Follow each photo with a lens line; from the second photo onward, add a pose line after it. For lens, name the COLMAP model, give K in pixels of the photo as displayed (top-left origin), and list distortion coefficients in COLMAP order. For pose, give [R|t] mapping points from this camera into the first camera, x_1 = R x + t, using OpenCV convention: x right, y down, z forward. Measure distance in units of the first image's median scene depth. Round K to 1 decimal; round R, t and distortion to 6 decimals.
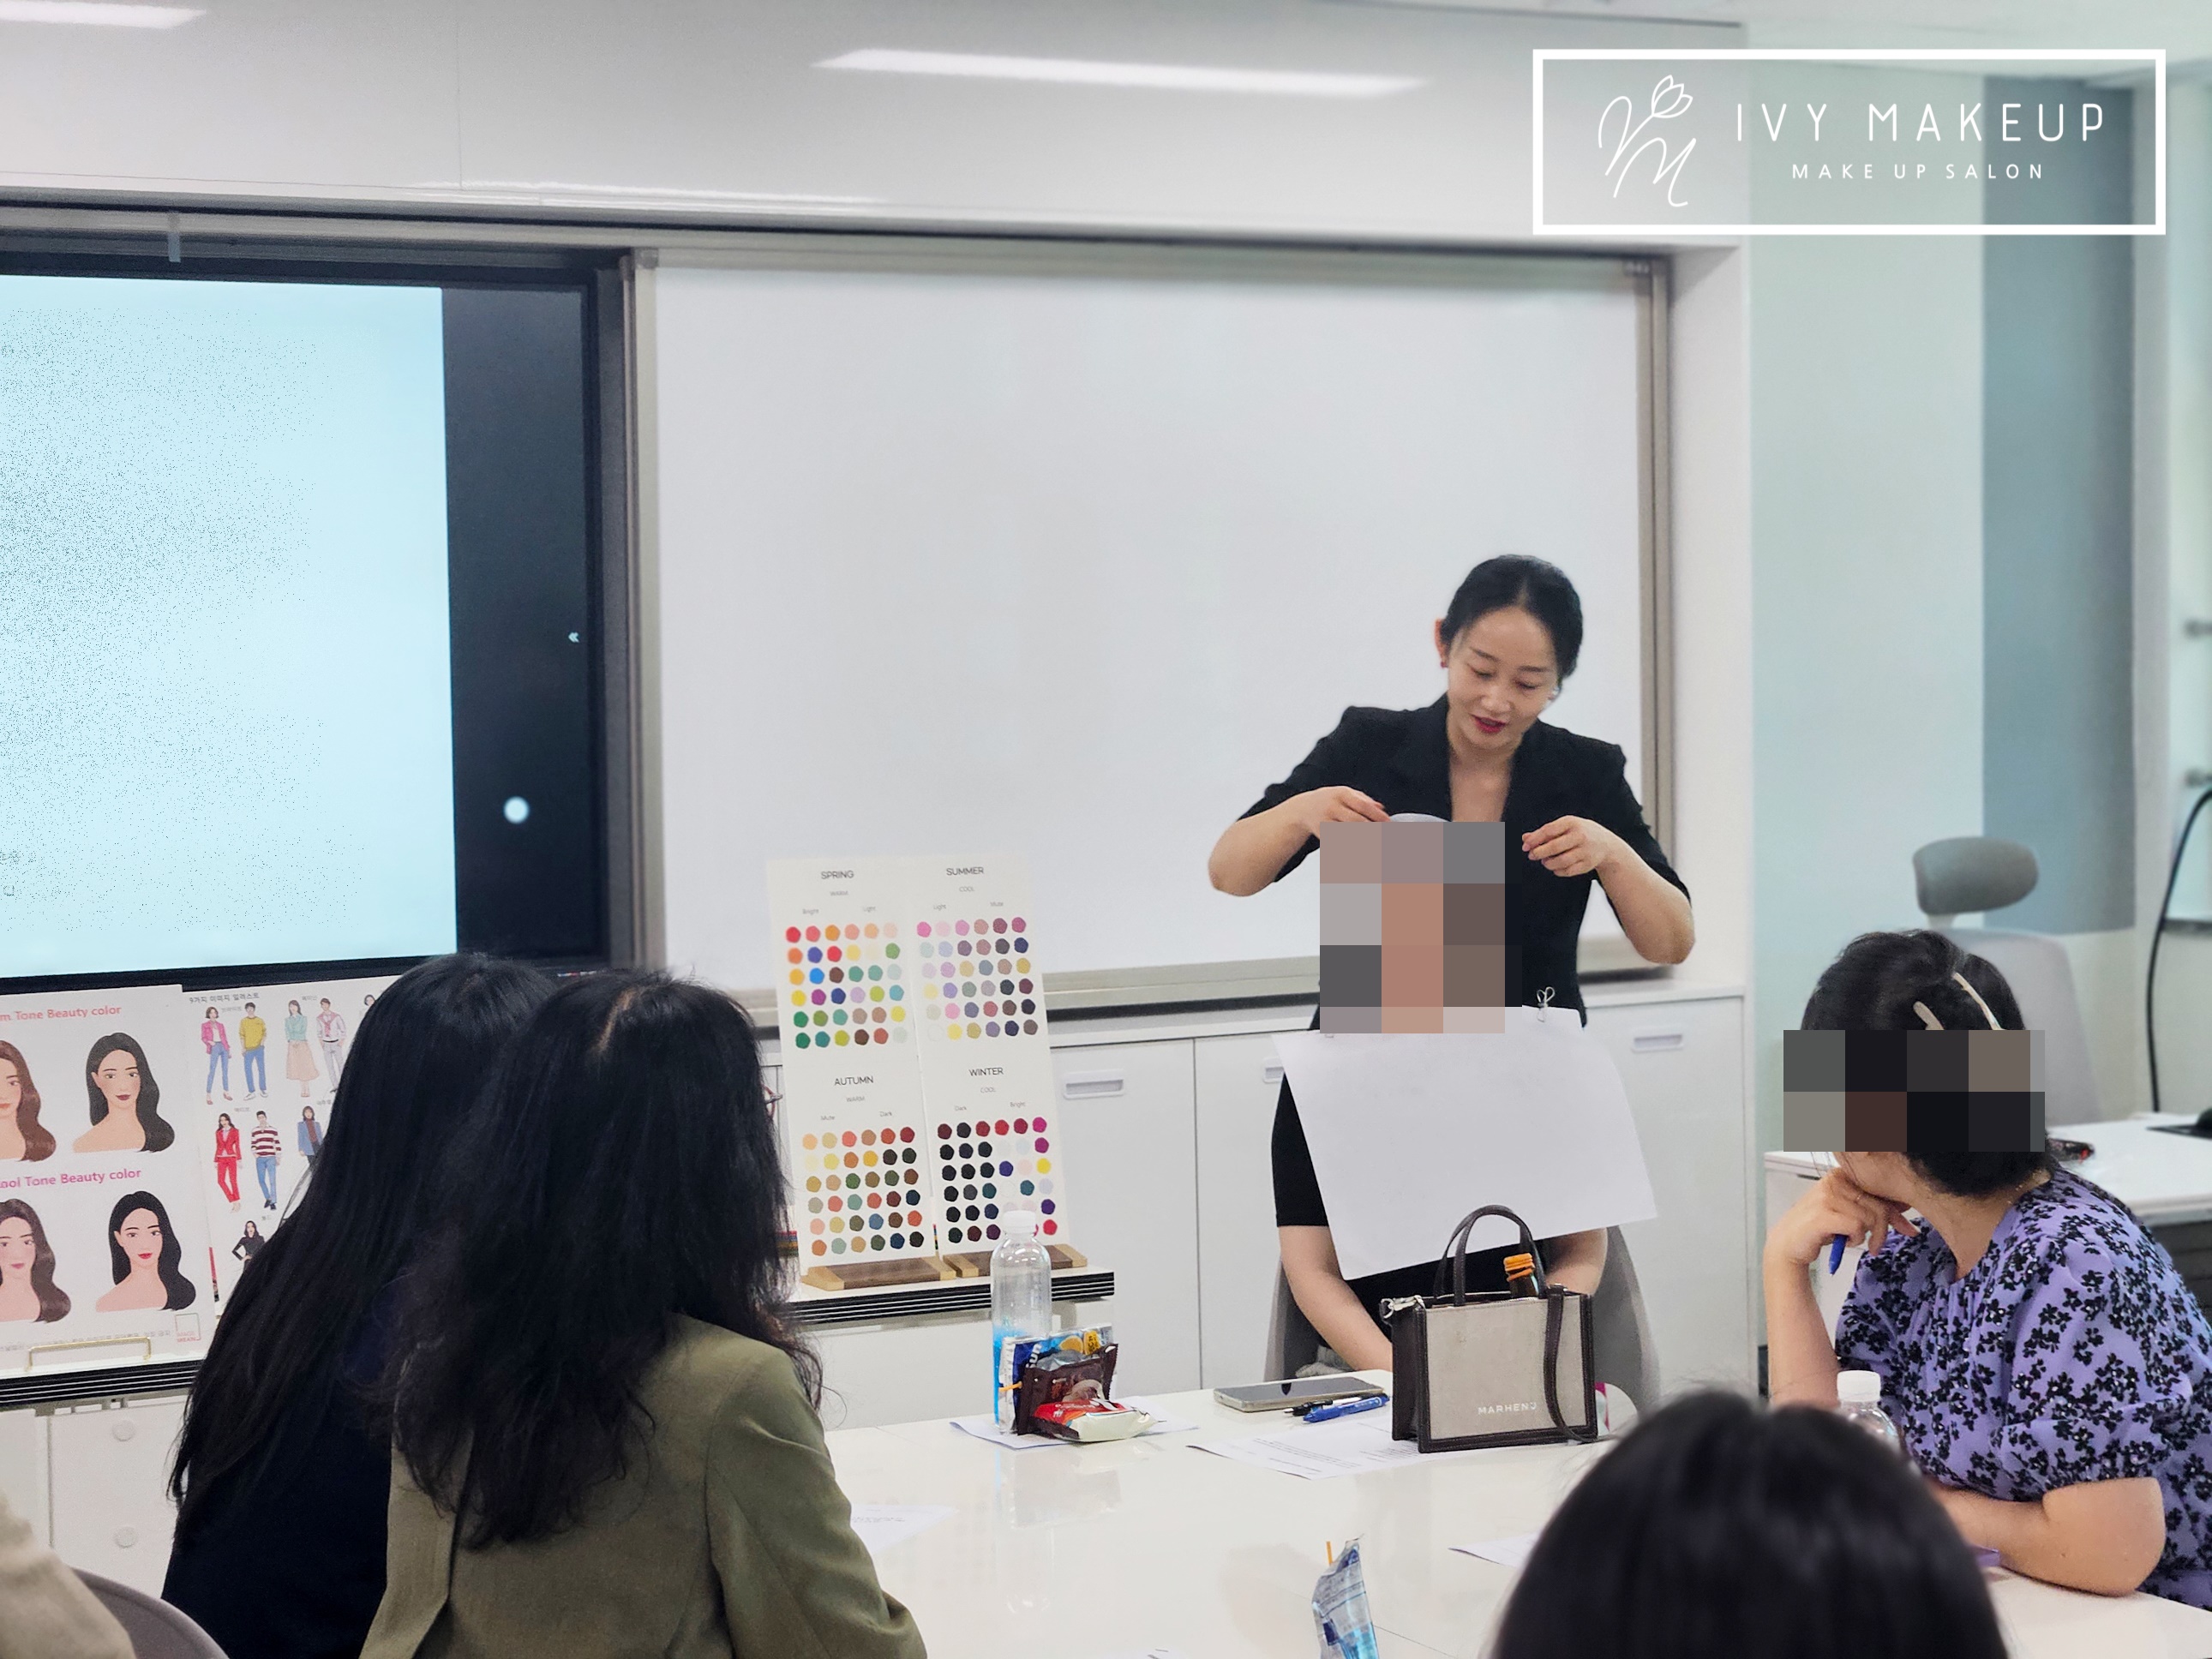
lens RADIAL K [[4333.0, 0, 1105.4], [0, 4333.0, 779.1], [0, 0, 1]] dist [-0.488024, 6.282940]
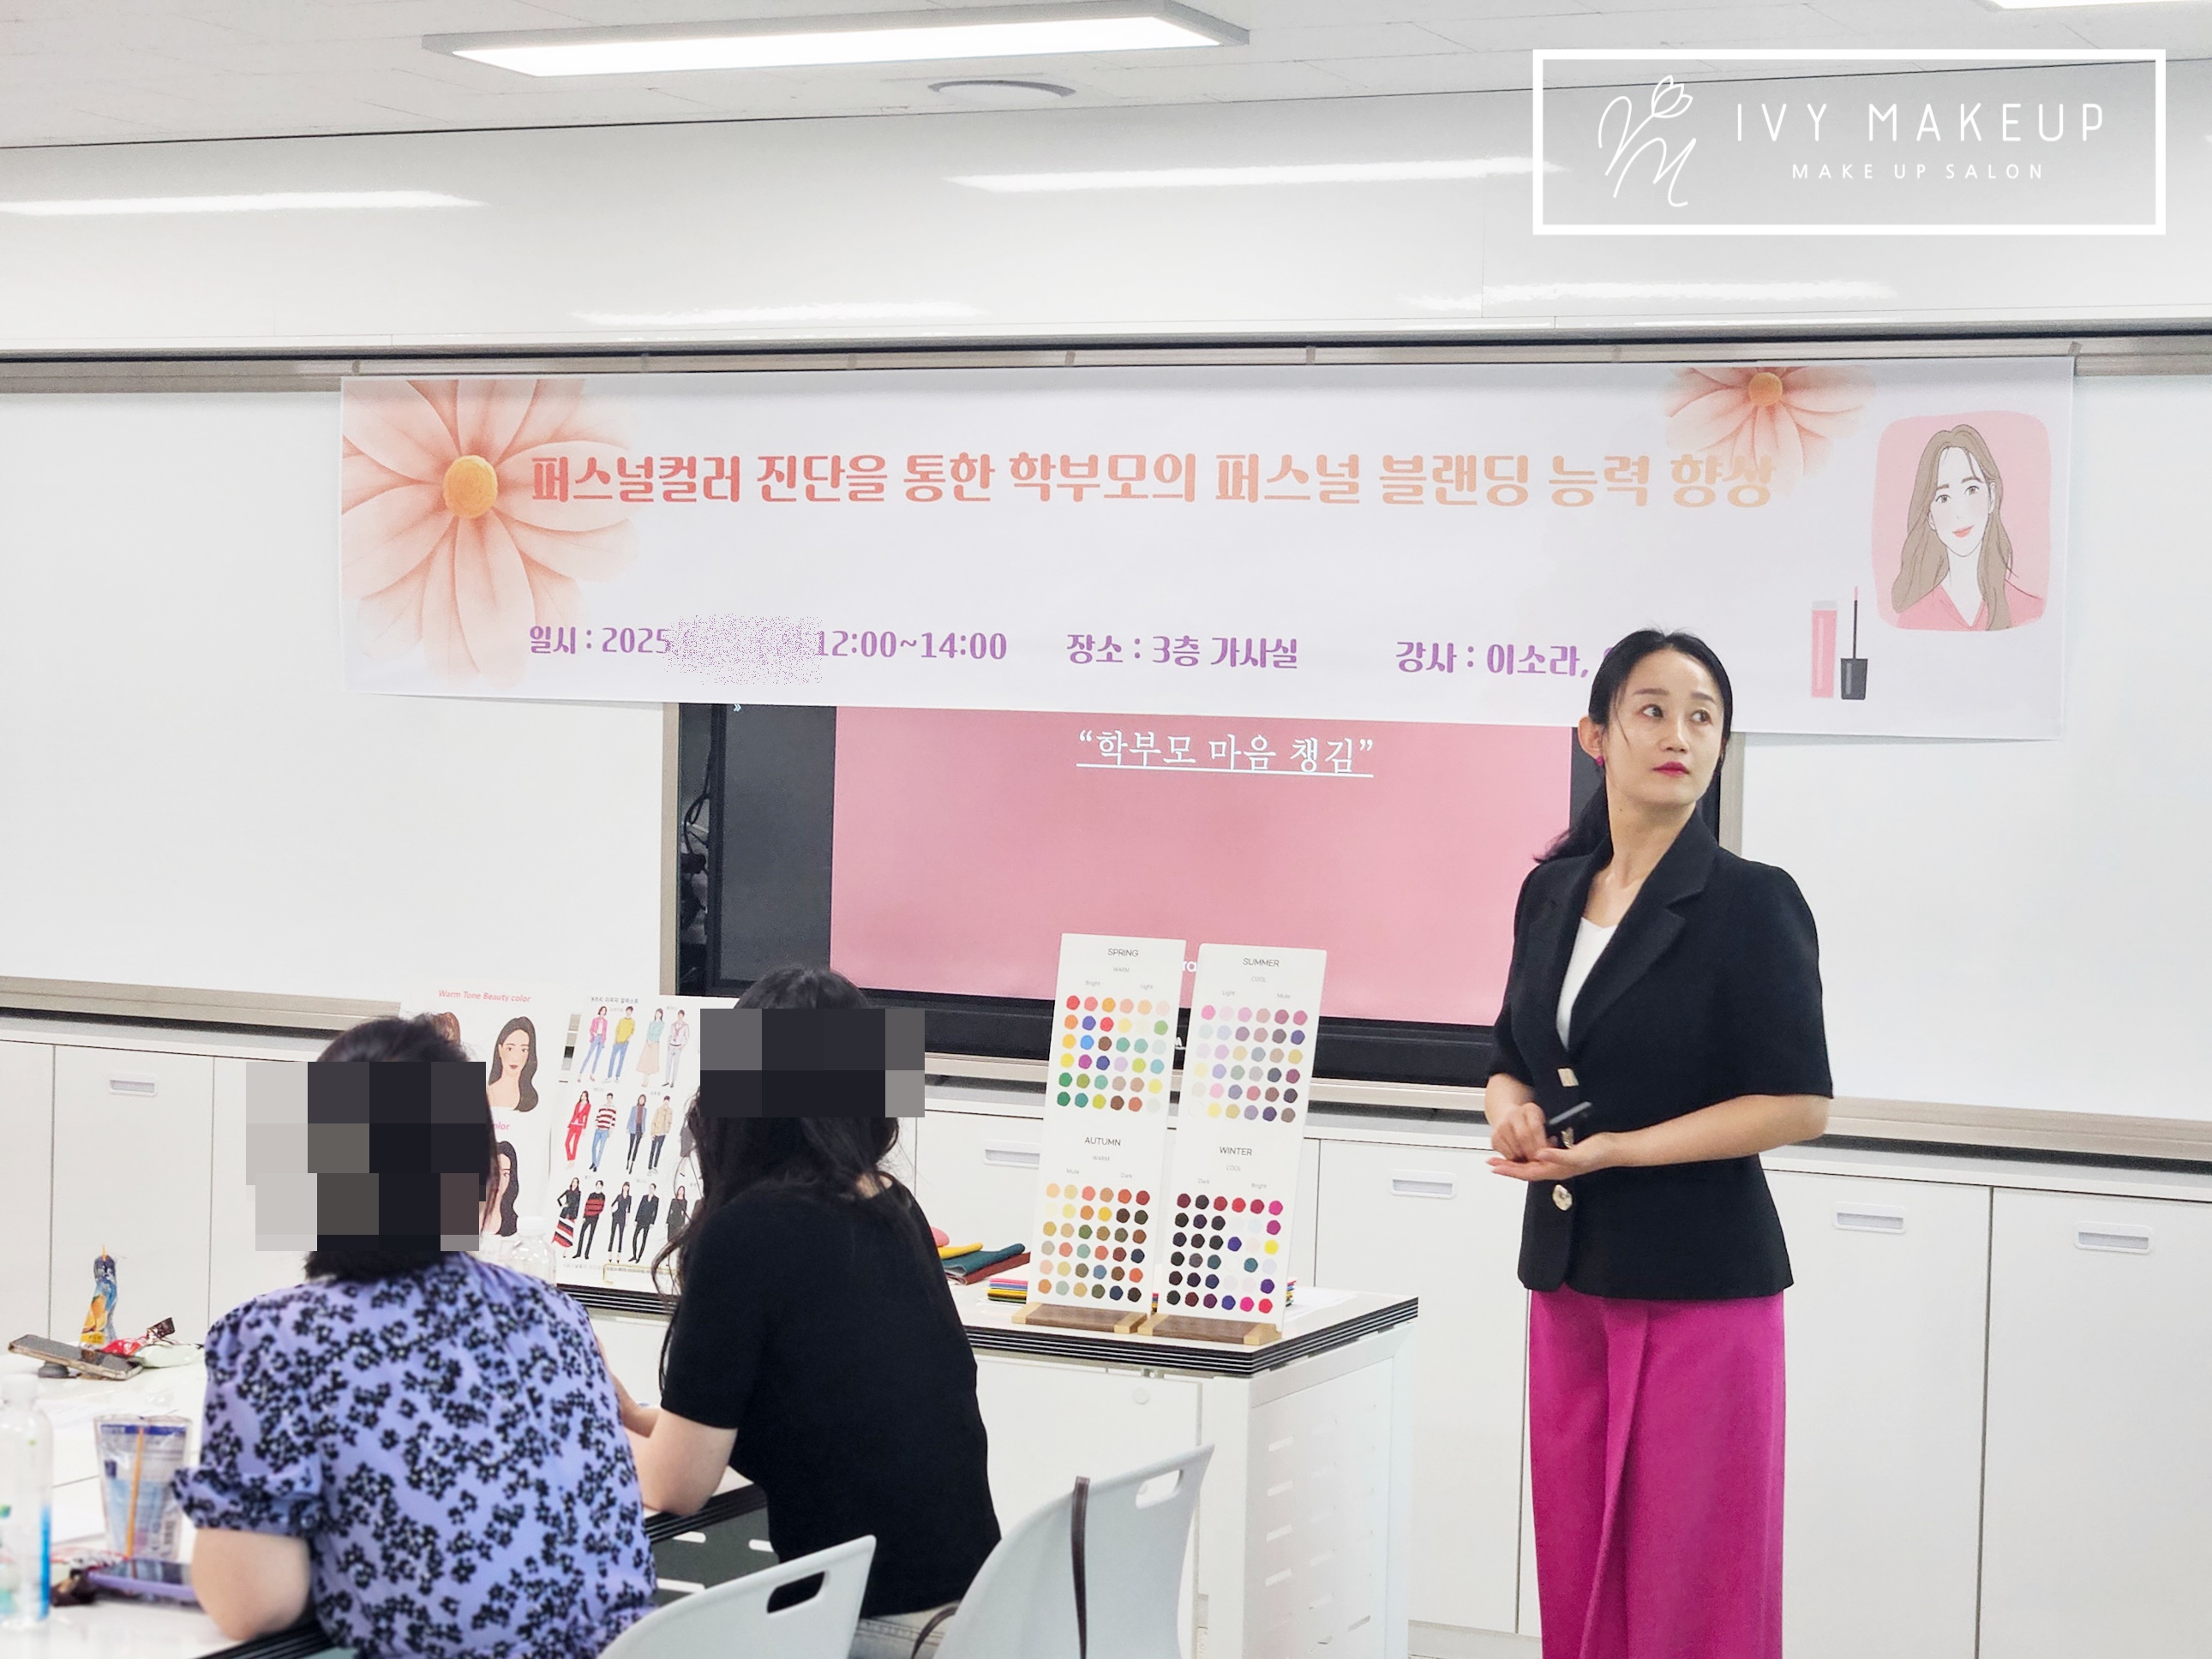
lens RADIAL K [[4197.0, 0, 1106.0], [0, 4197.0, 829.5], [0, 0, 1]] dist [-0.751844, 8.422275]
pose [[0.602569, 0.060808, -0.795747, 0.774916], [-0.063466, 0.997586, 0.028173, -0.038207], [0.795539, 0.033526, 0.604974, 0.360950]]
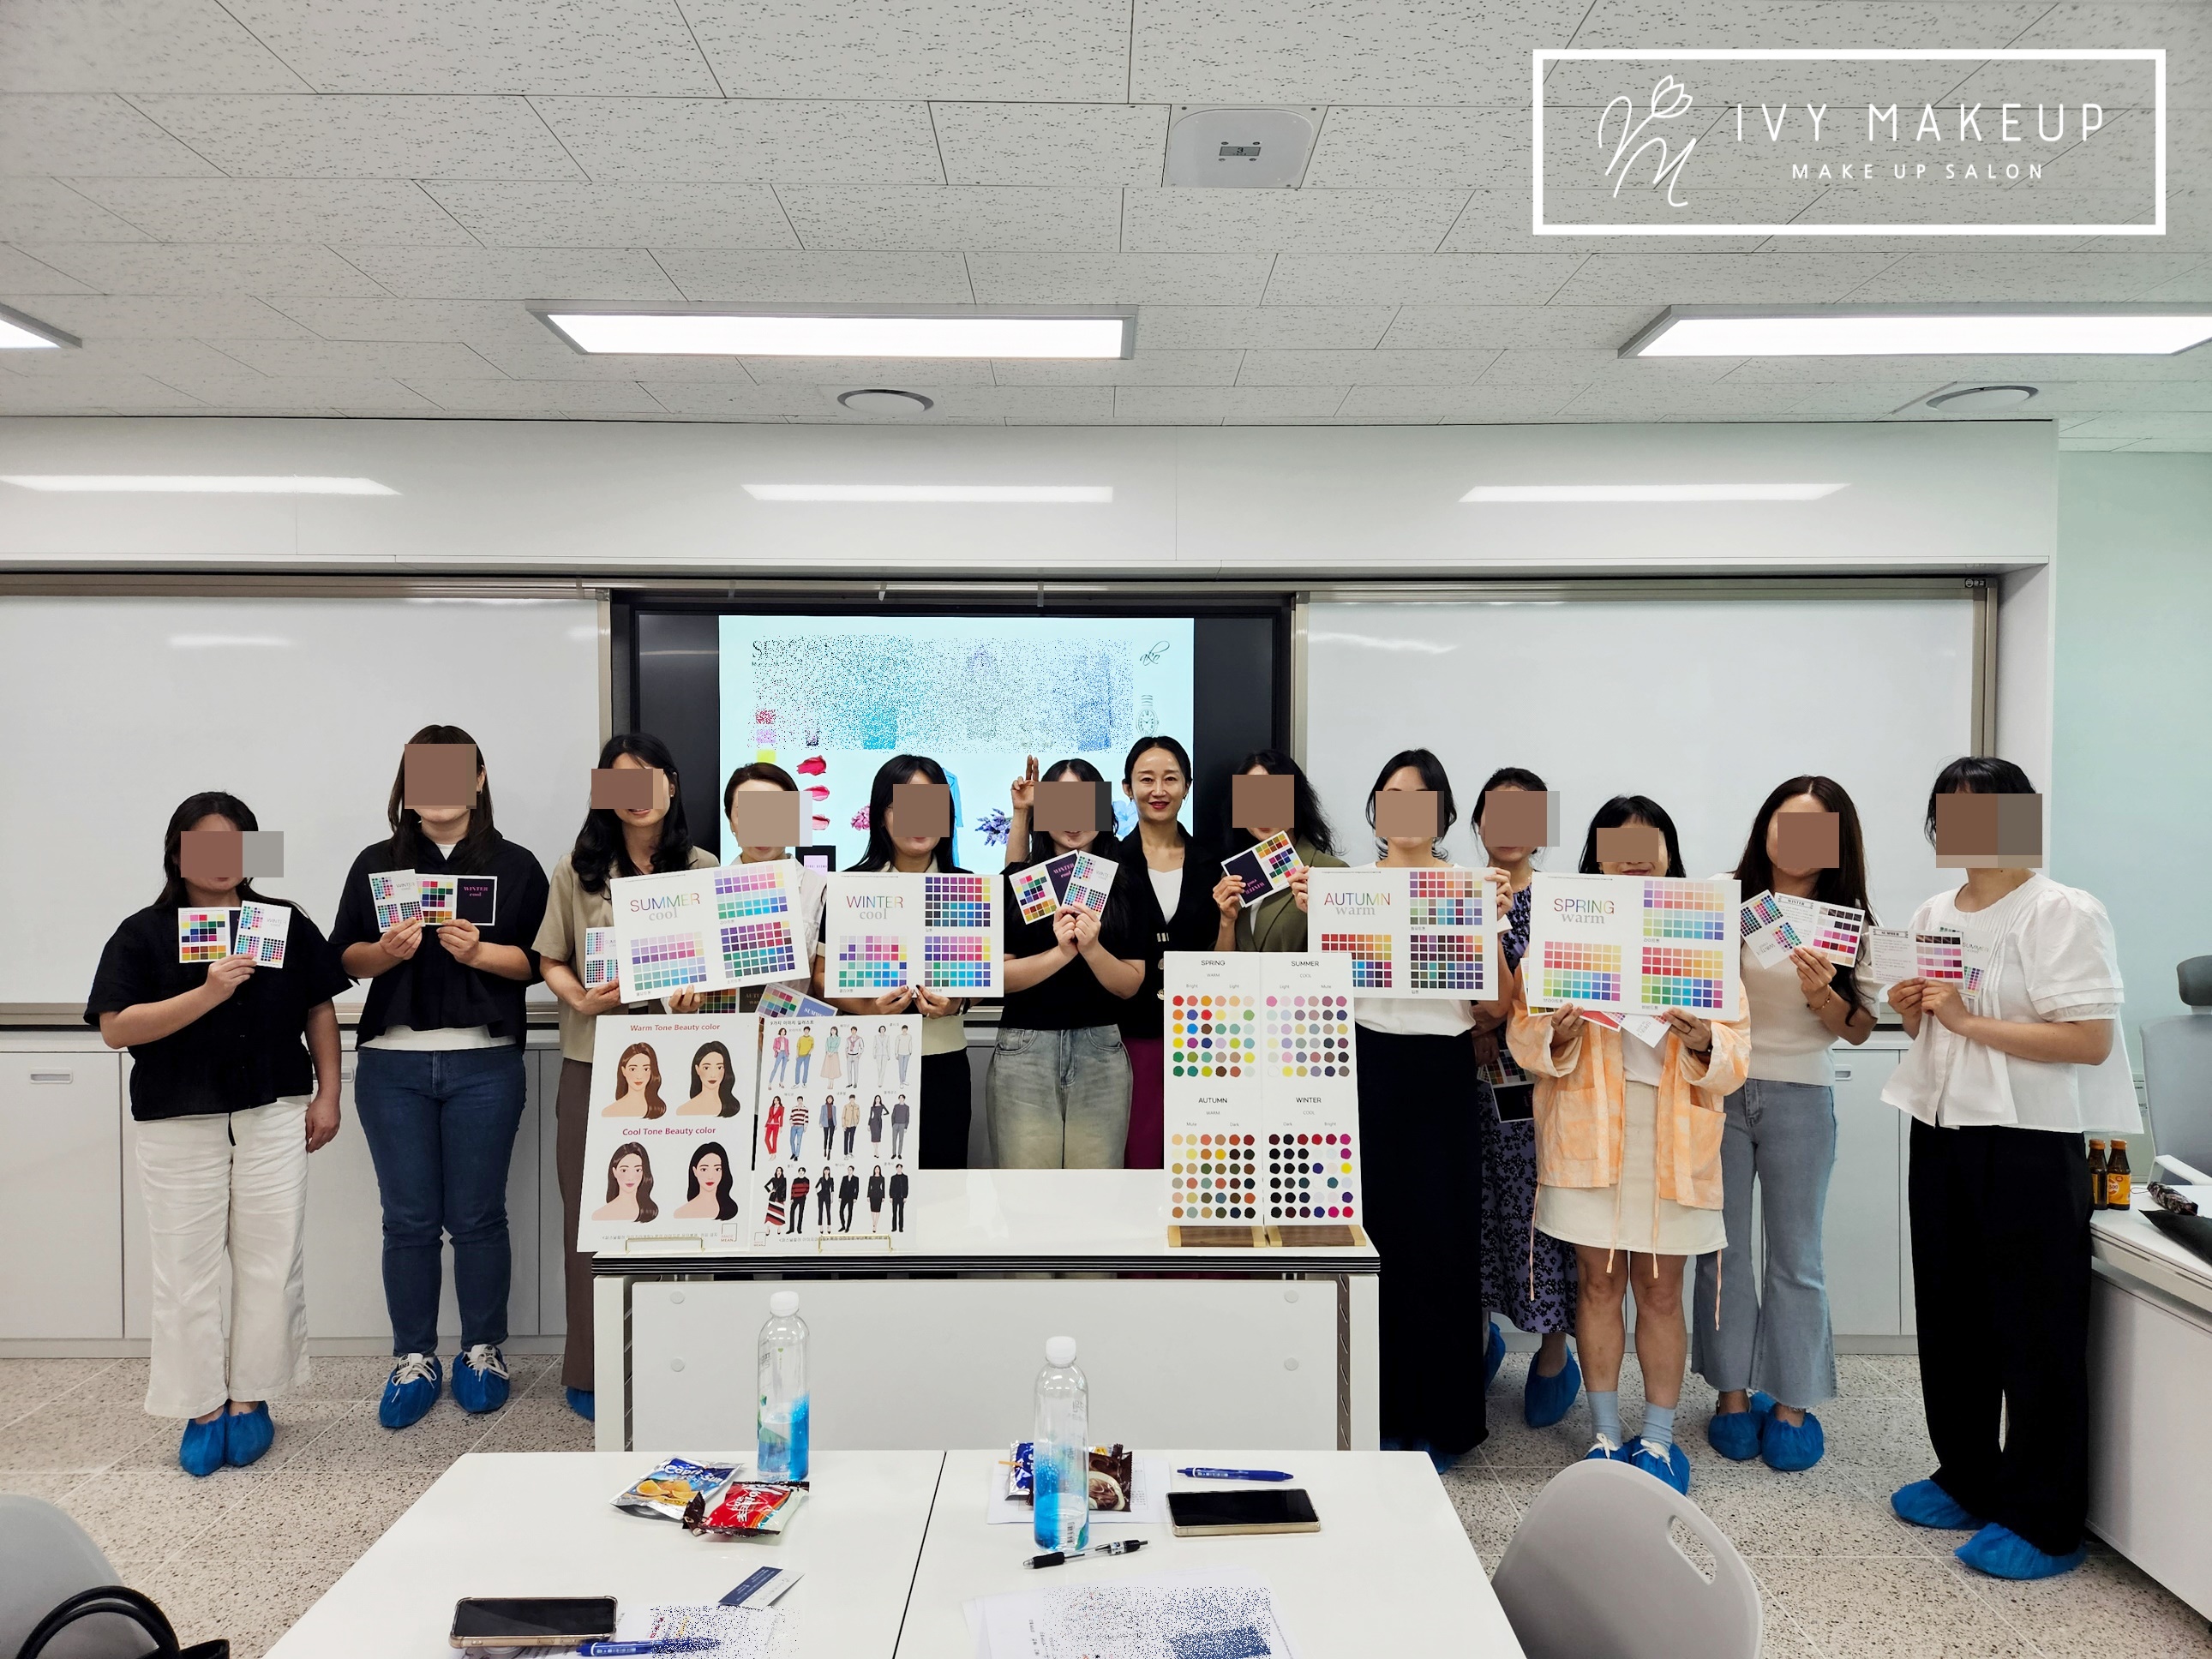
lens RADIAL K [[1465.5, 0, 1116.5], [0, 1465.5, 824.6], [0, 0, 1]] dist [0.084315, -0.062309]
pose [[0.884932, 0.025982, -0.464995, 0.149097], [-0.032726, 0.999444, -0.006435, -0.022435], [0.464569, 0.020912, 0.885290, 0.525497]]
